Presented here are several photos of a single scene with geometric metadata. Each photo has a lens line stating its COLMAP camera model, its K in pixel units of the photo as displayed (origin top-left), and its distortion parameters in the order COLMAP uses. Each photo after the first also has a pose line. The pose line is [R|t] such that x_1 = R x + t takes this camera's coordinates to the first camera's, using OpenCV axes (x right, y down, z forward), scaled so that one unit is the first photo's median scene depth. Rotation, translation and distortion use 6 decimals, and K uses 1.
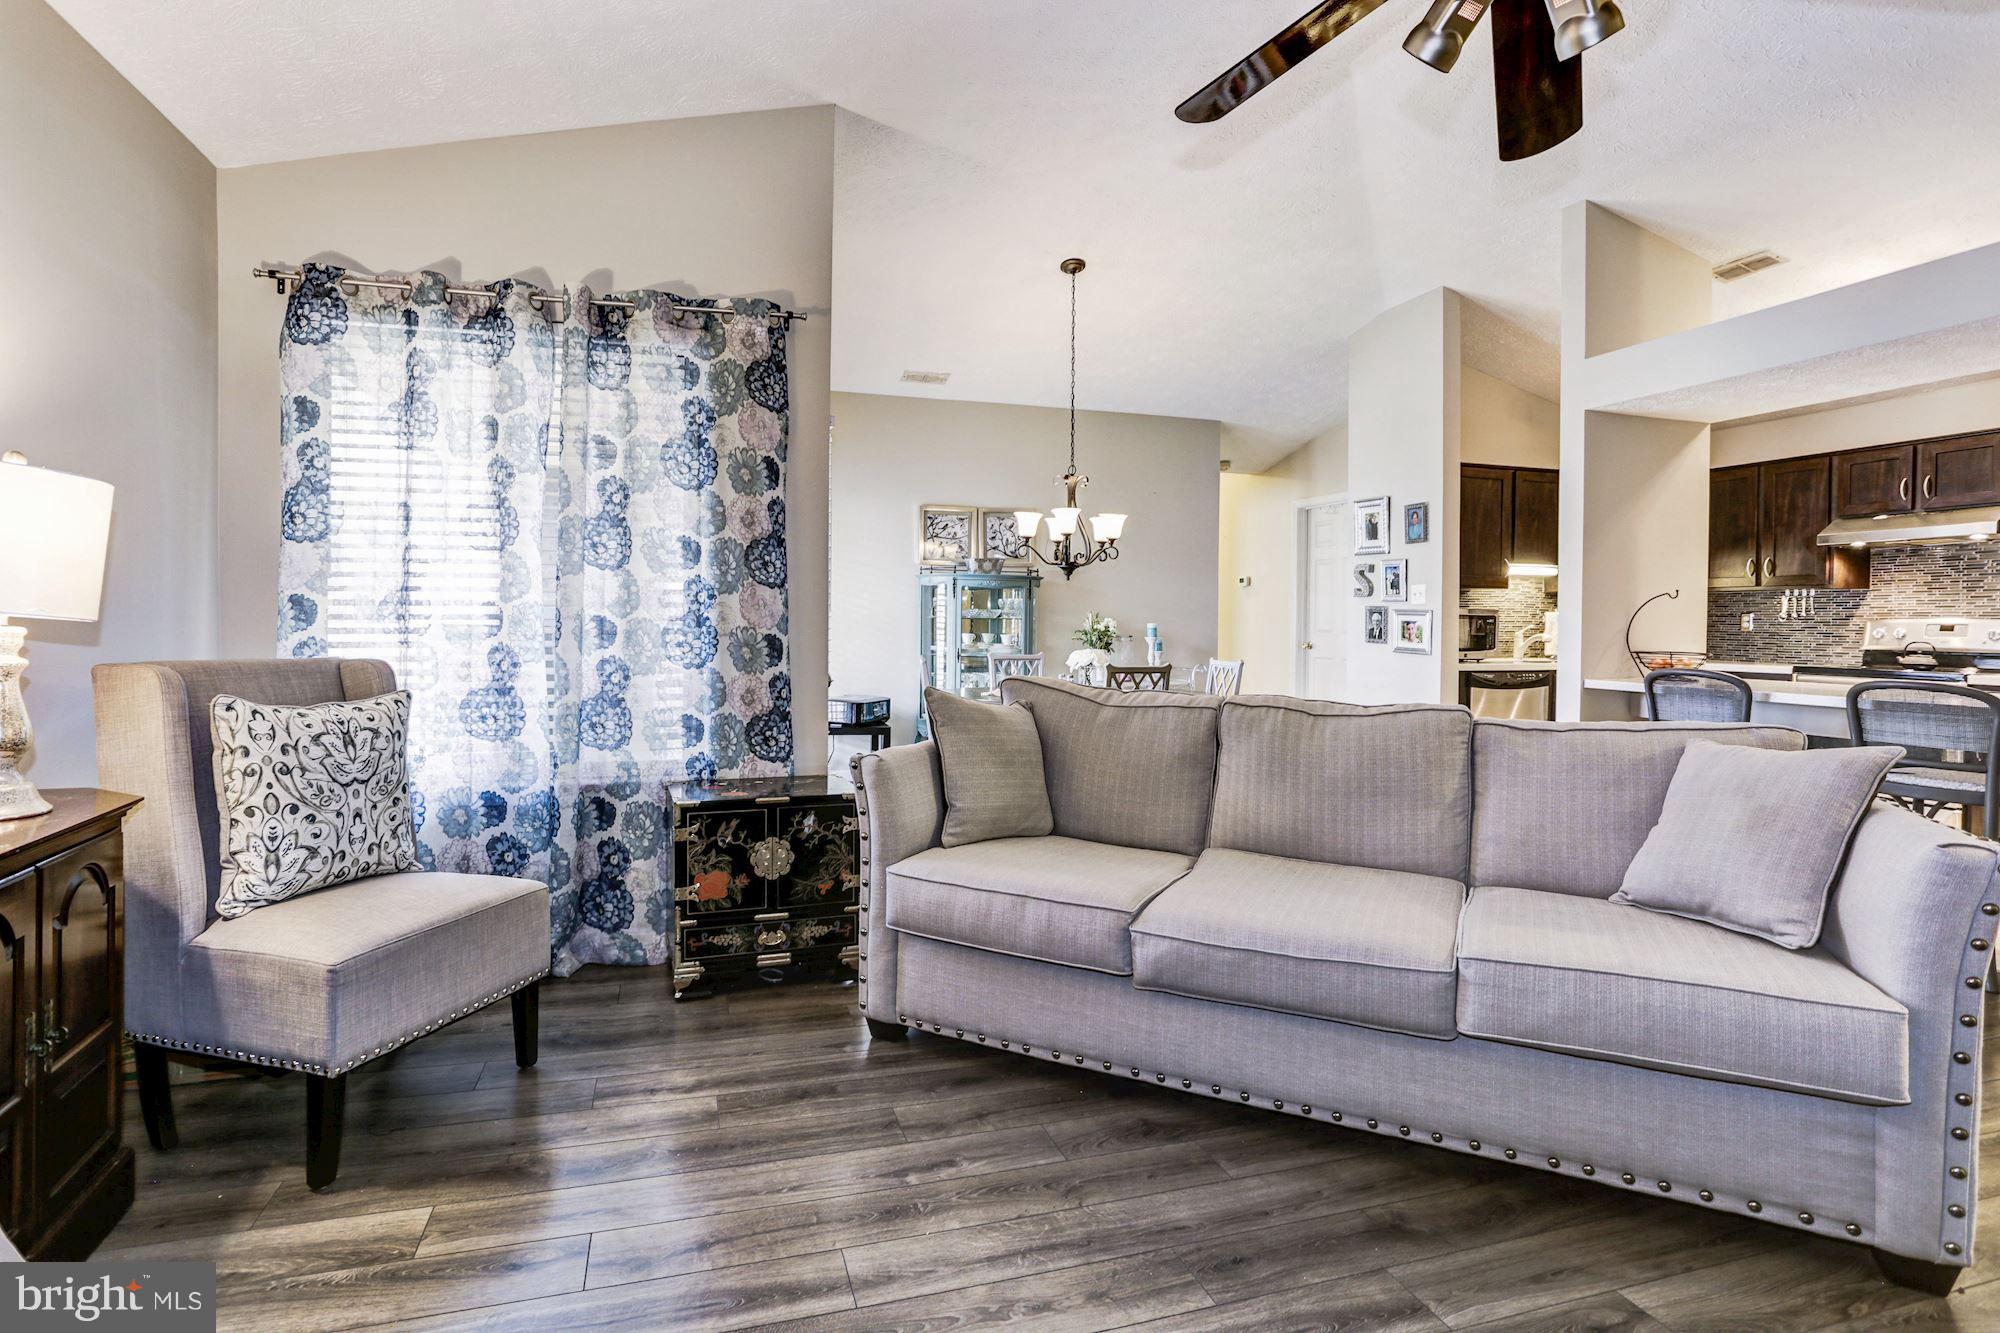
lens RADIAL K [[982.7, 0, 968.3], [0, 982.7, 623.3], [0, 0, 1]] dist [-0.053048, 0.027164]
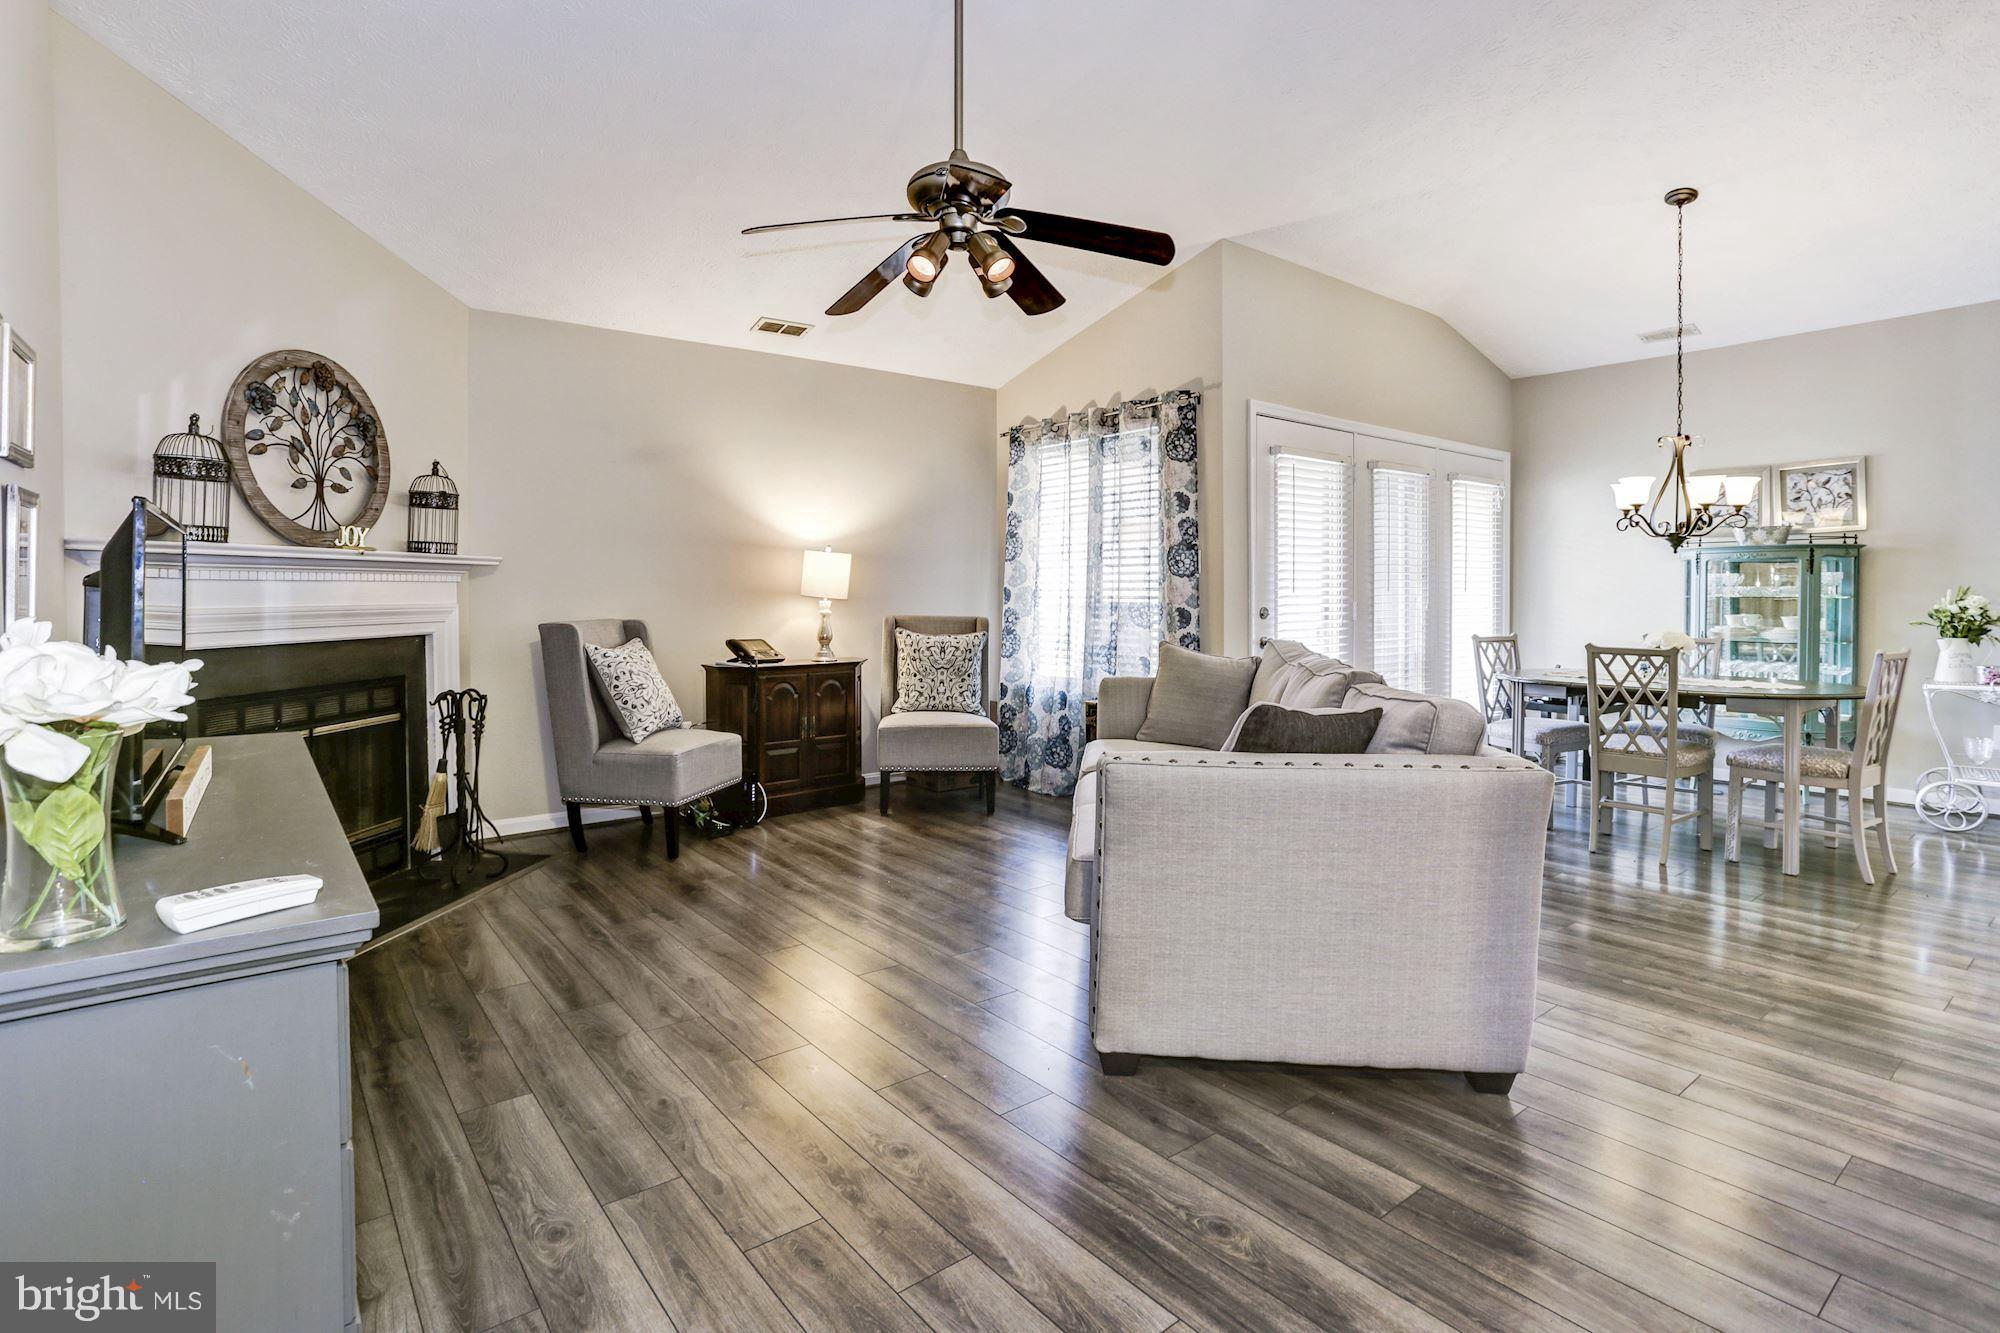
lens RADIAL K [[982.7, 0, 973.5], [0, 982.7, 610.5], [0, 0, 1]] dist [-0.053048, 0.027164]
pose [[0.363917, 0.003884, -0.931423, 1.116603], [-0.002865, 0.999991, 0.003051, 0.012082], [0.931427, 0.001559, 0.363925, 0.142541]]
